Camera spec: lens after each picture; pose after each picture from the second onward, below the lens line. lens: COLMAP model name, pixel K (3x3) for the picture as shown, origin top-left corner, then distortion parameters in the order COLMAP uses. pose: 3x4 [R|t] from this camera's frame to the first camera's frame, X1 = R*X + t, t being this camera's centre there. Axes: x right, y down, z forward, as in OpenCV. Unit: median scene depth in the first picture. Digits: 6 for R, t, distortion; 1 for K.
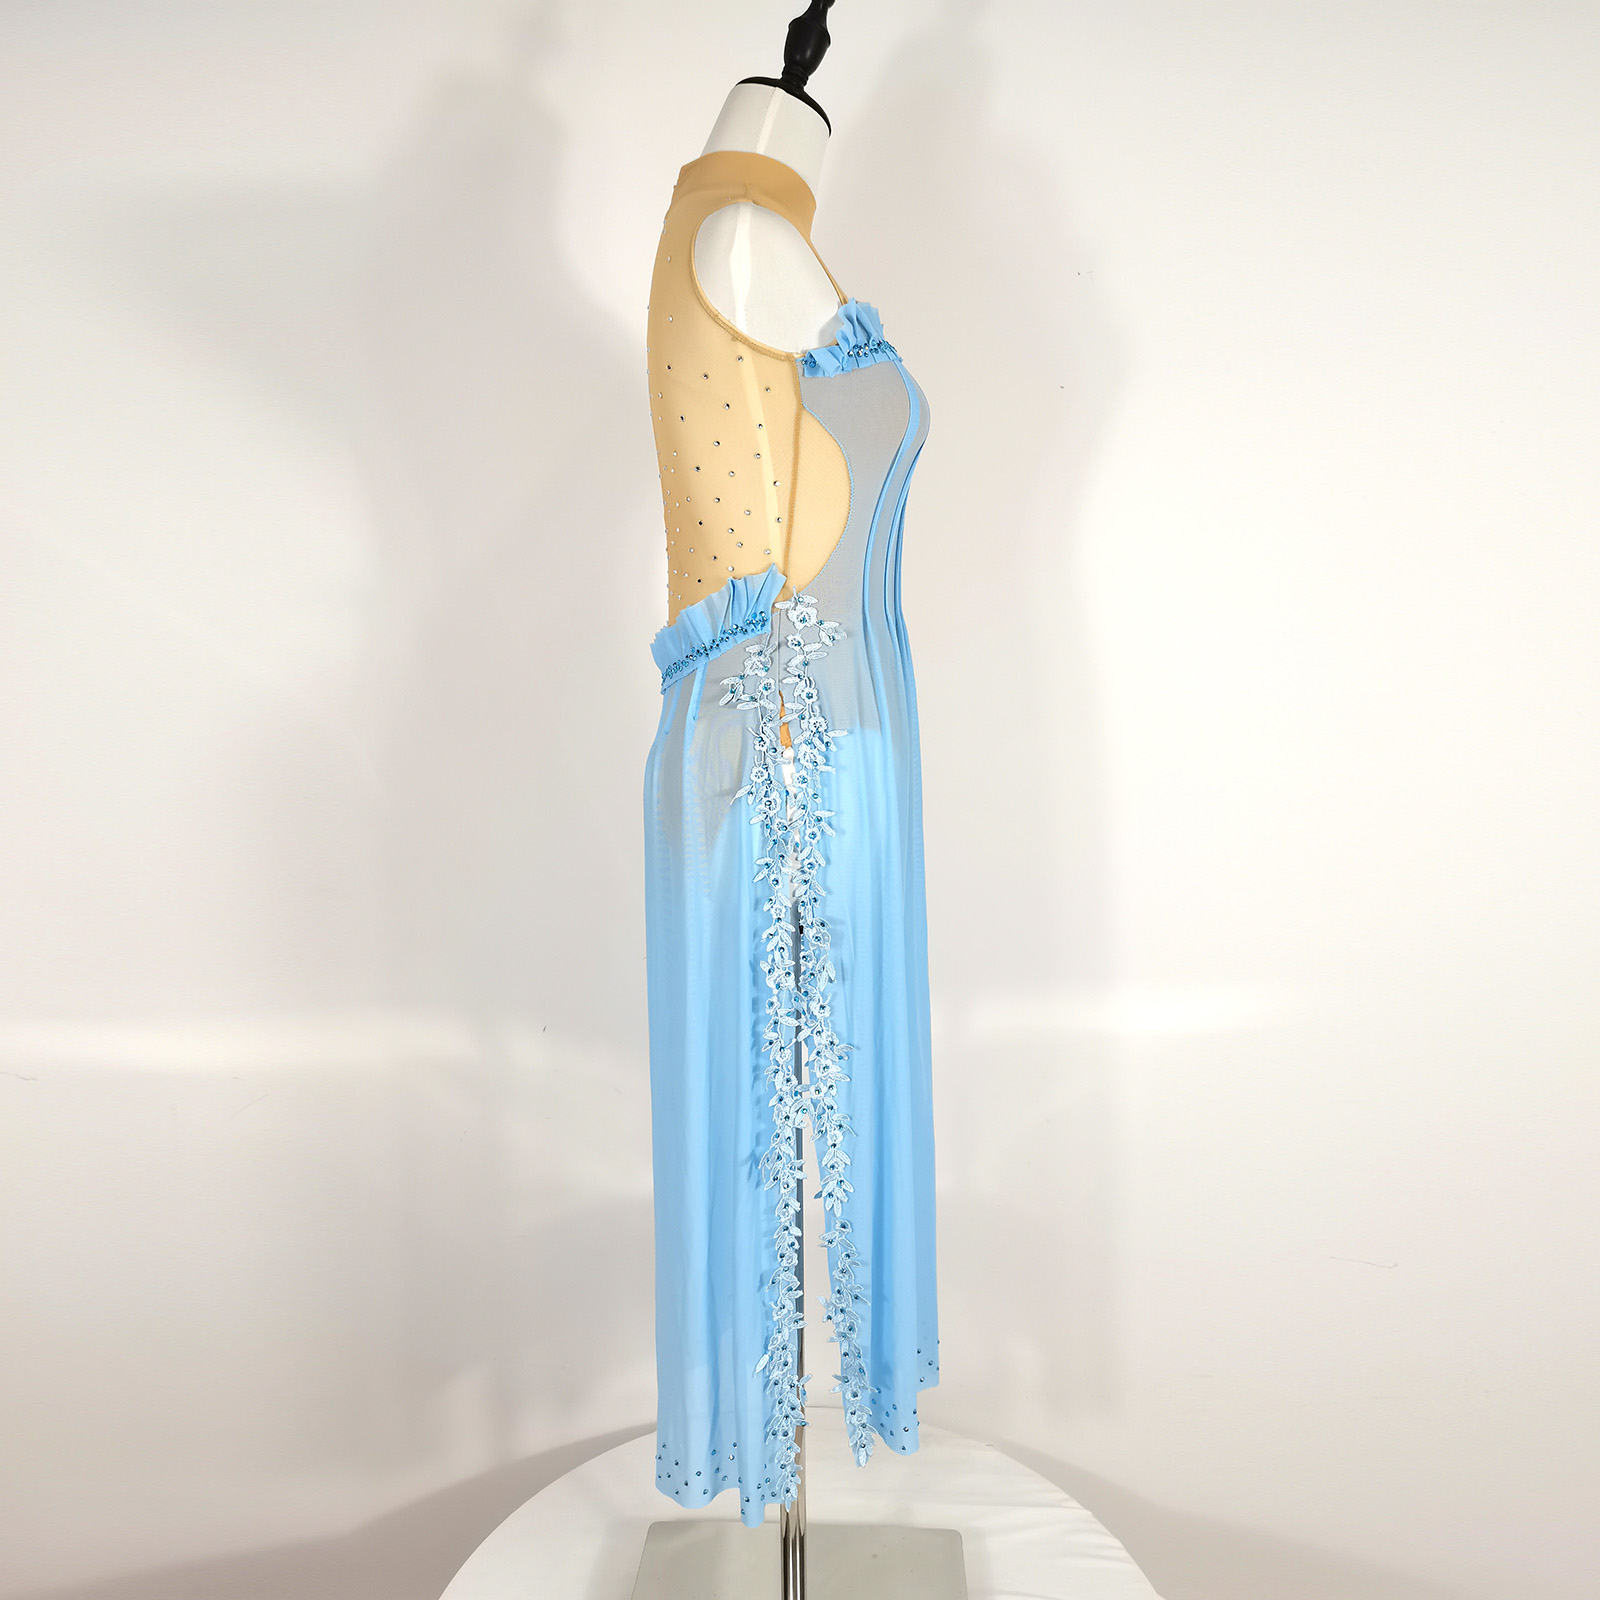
lens RADIAL K [[1422.5, 0, 800.0], [0, 1422.5, 800.0], [0, 0, 1]] dist [0.023570, -0.008575]
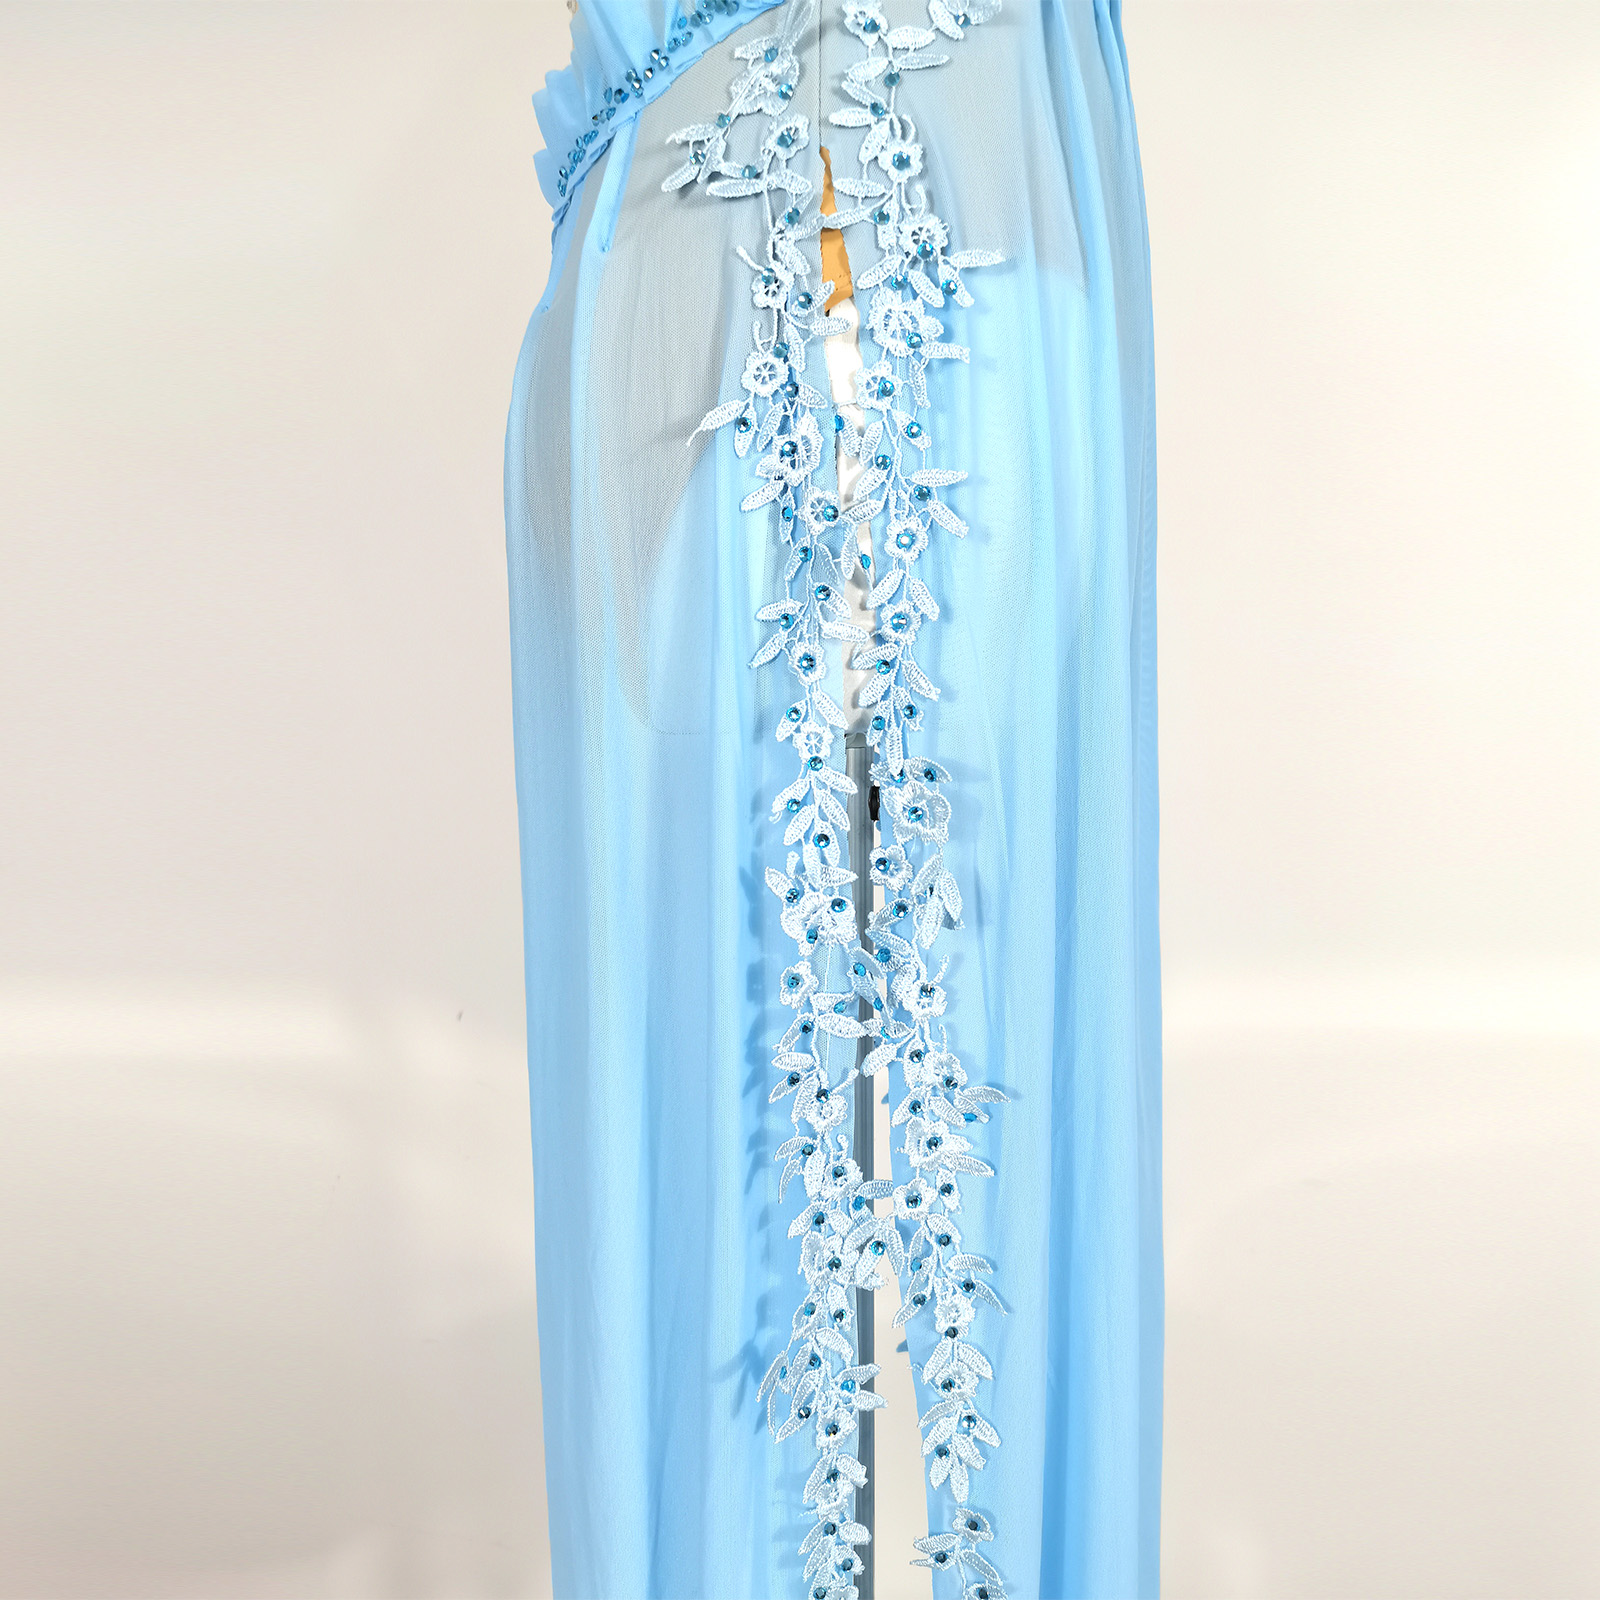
lens RADIAL K [[1422.5, 0, 800.0], [0, 1422.5, 800.0], [0, 0, 1]] dist [0.023570, -0.008575]
pose [[0.998014, 0.008995, -0.062340, 0.004969], [-0.007039, 0.999478, 0.031521, 0.081506], [0.062591, -0.031020, 0.997557, 0.612400]]
